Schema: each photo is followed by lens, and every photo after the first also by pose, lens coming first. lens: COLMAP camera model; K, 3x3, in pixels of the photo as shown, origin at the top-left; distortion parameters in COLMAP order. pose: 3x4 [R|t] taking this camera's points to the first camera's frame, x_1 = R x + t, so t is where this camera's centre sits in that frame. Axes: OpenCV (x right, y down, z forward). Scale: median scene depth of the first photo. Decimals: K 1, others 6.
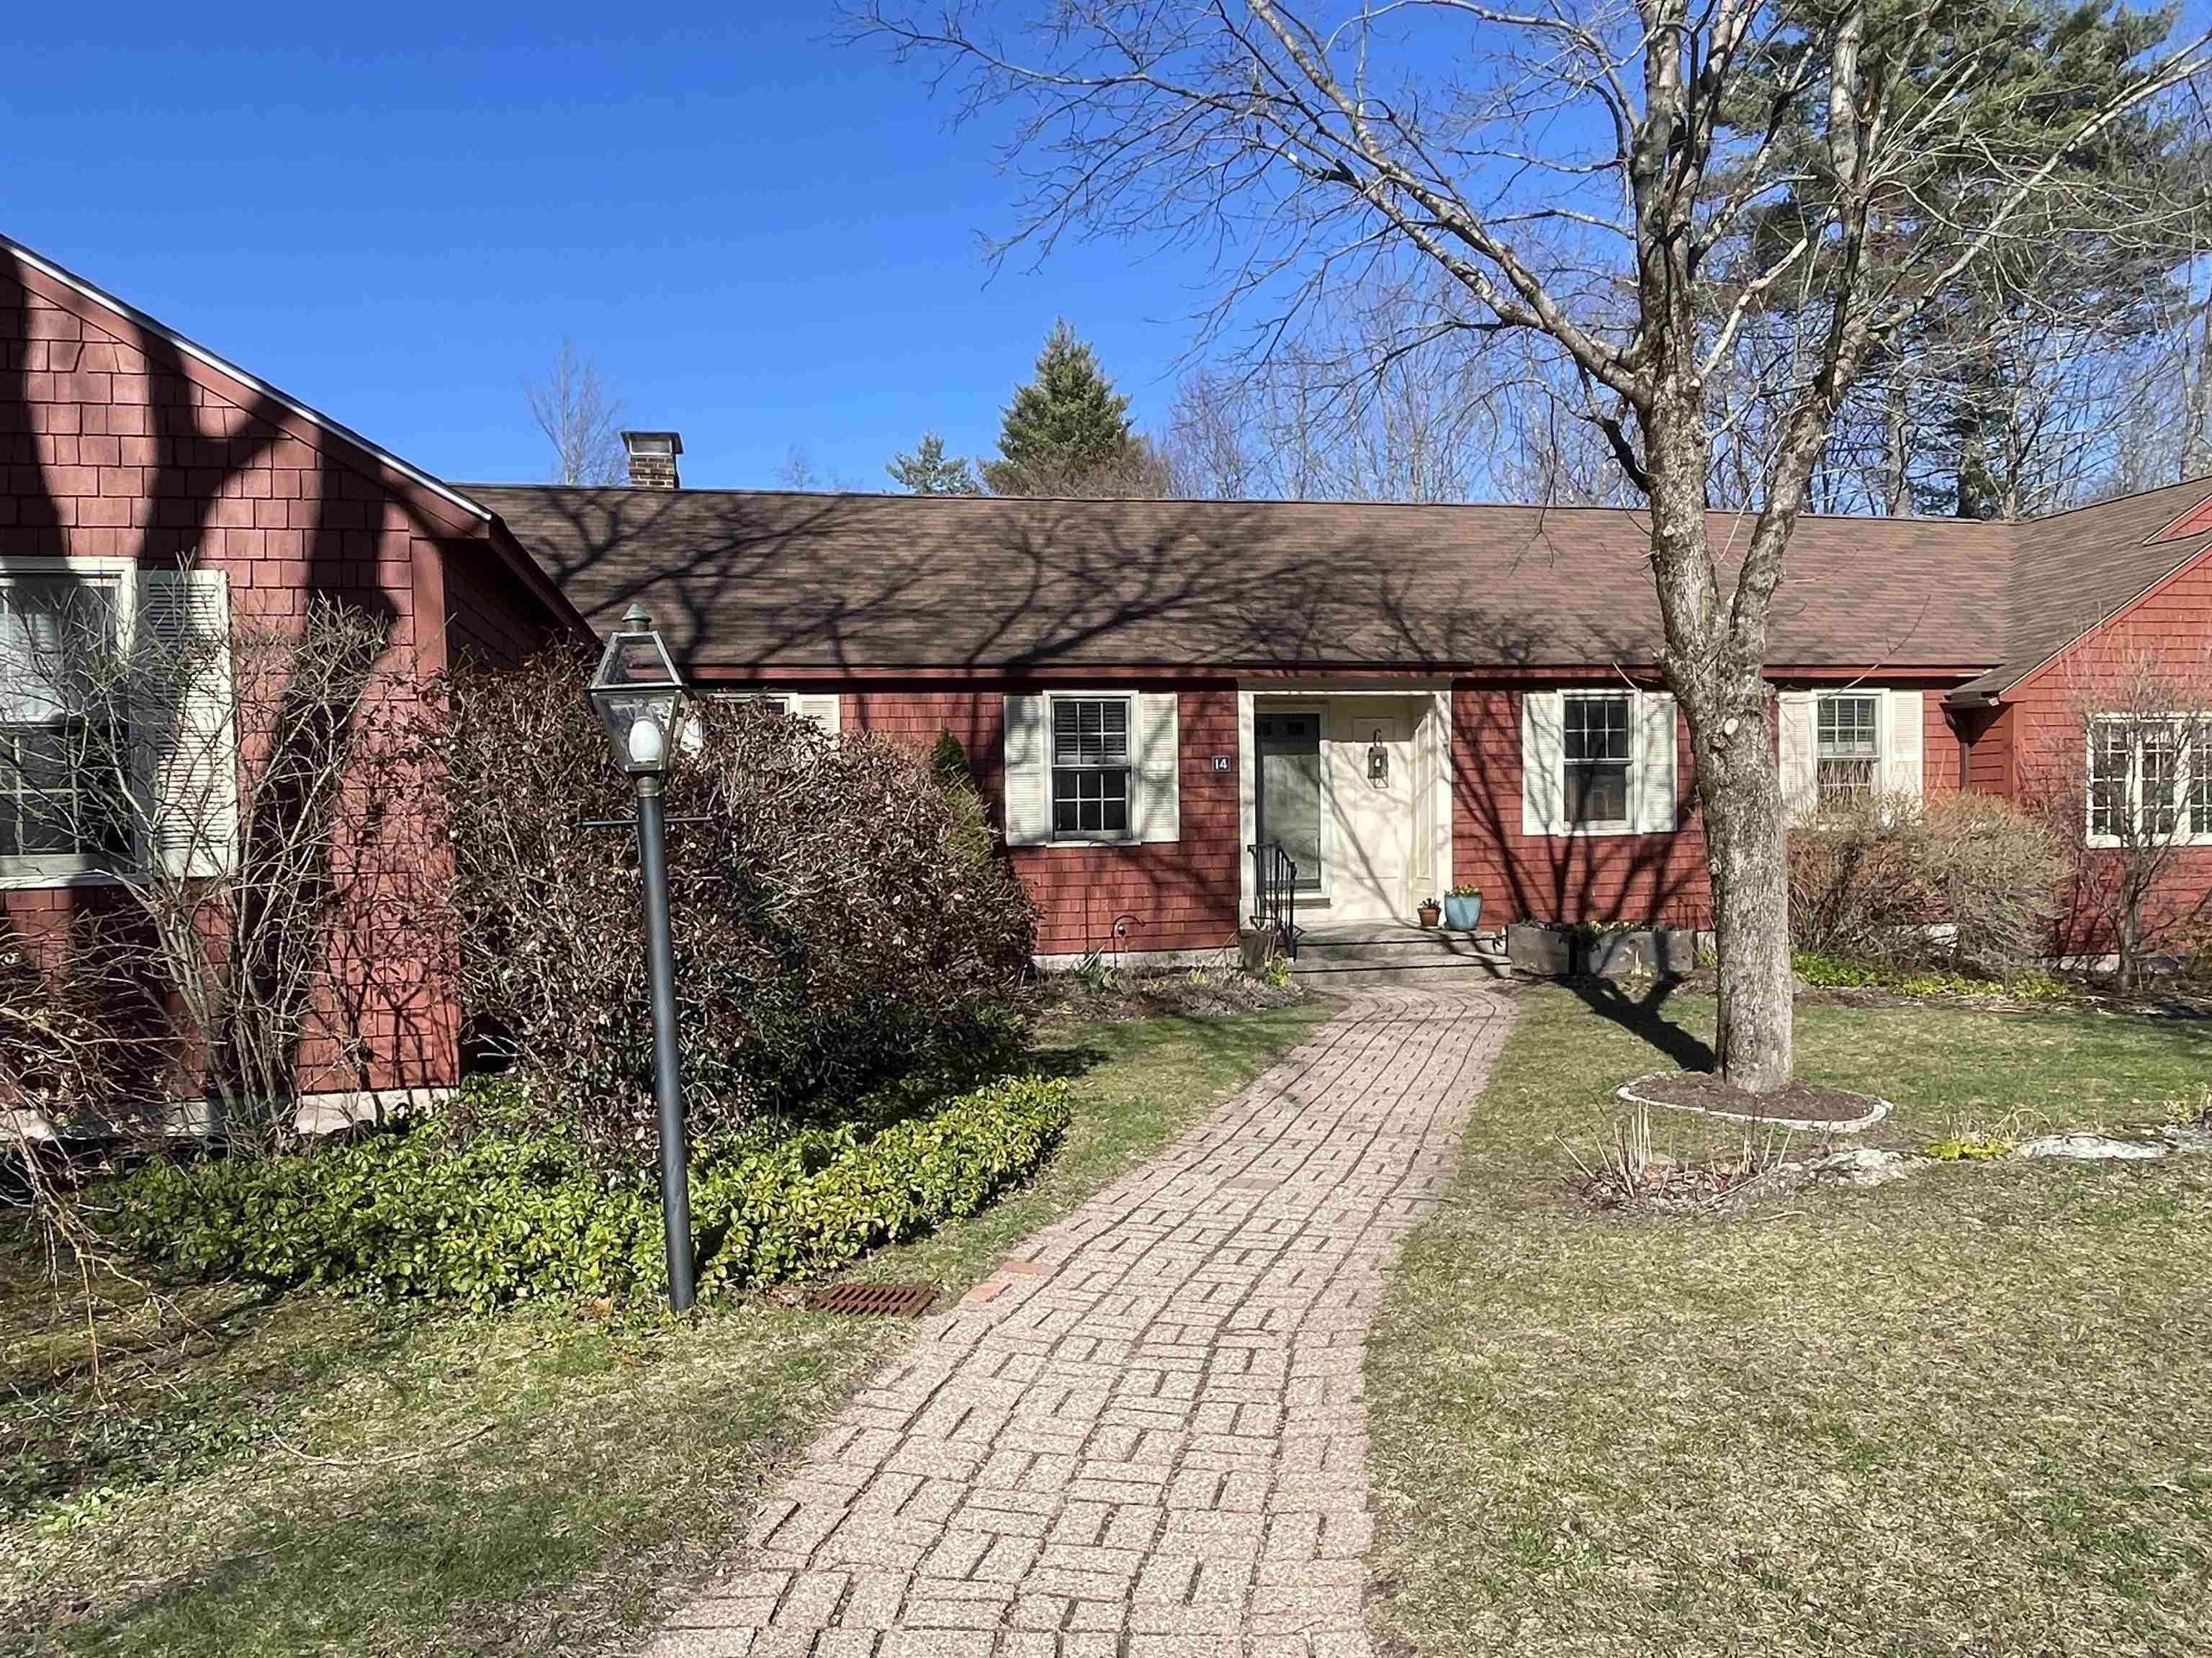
lens RADIAL K [[1360.0, 0, 1108.2], [0, 1360.0, 827.9], [0, 0, 1]] dist [-0.000307, 0.000022]
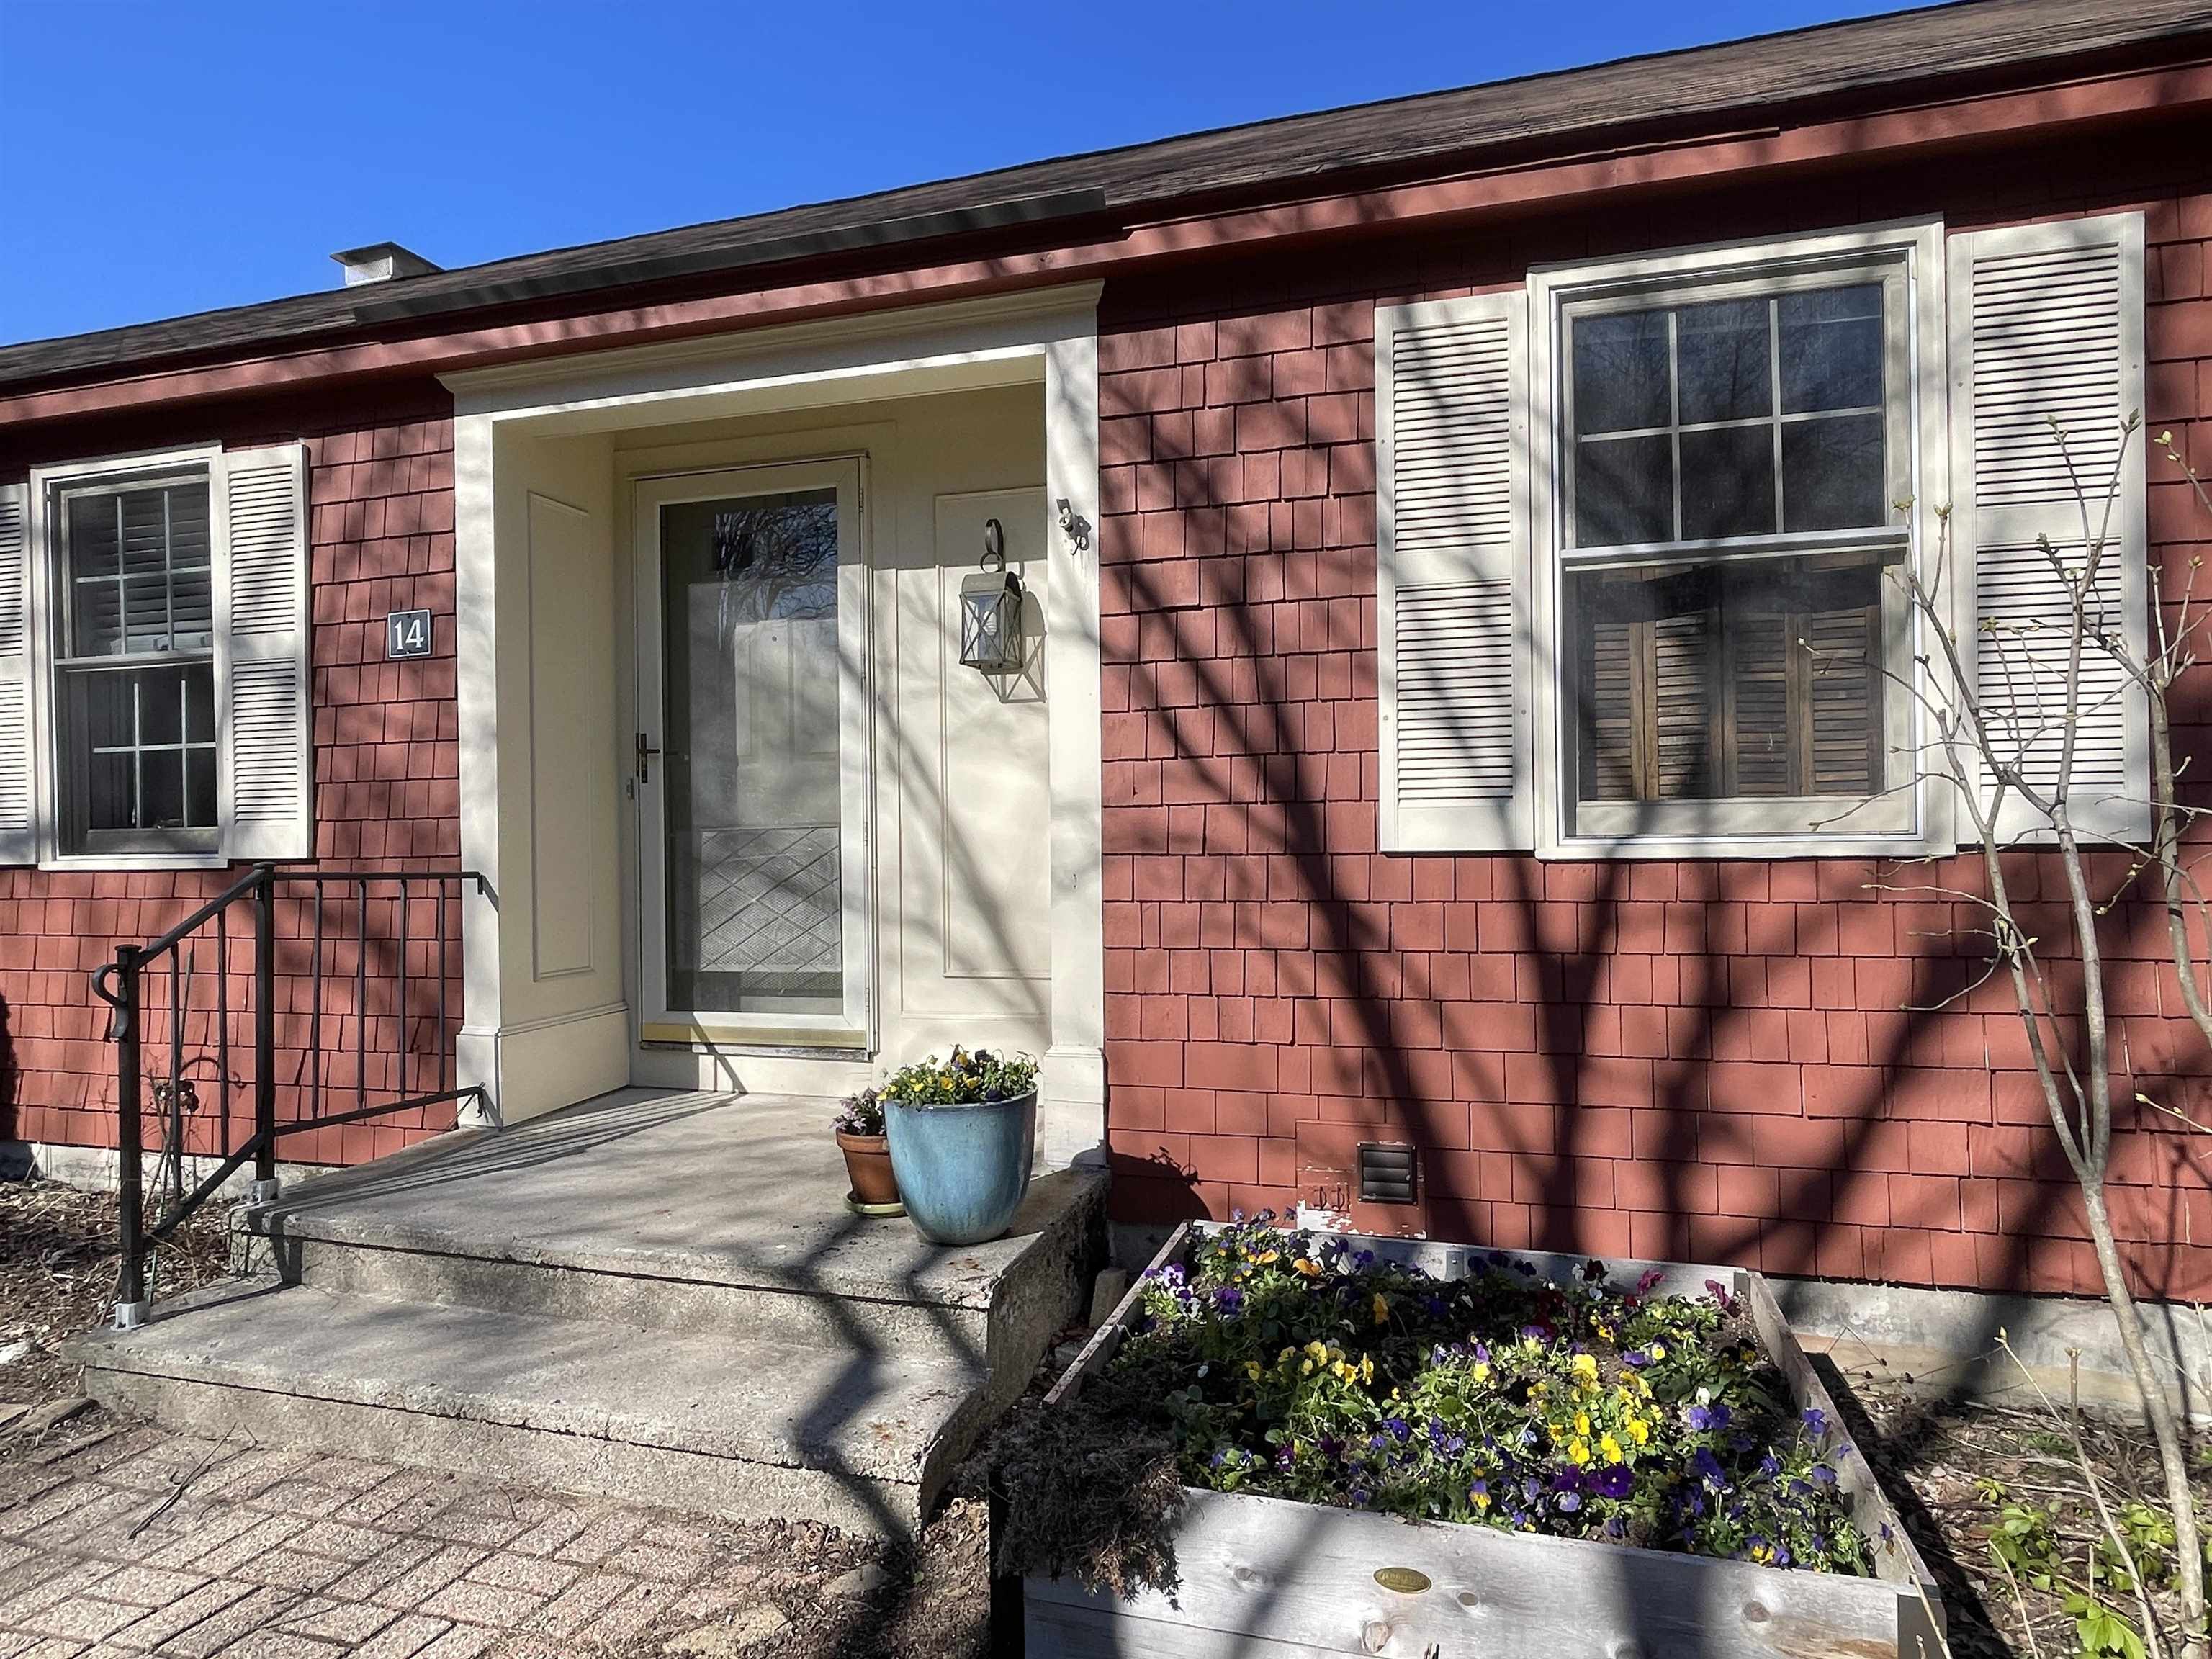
lens RADIAL K [[1271.3, 0, 1102.5], [0, 1271.3, 842.6], [0, 0, 1]] dist [-0.040213, 0.000213]
pose [[0.884415, 0.010084, -0.466592, 0.367162], [-0.008676, 0.999949, 0.005166, 0.003821], [0.466620, -0.000521, 0.884458, 0.755187]]
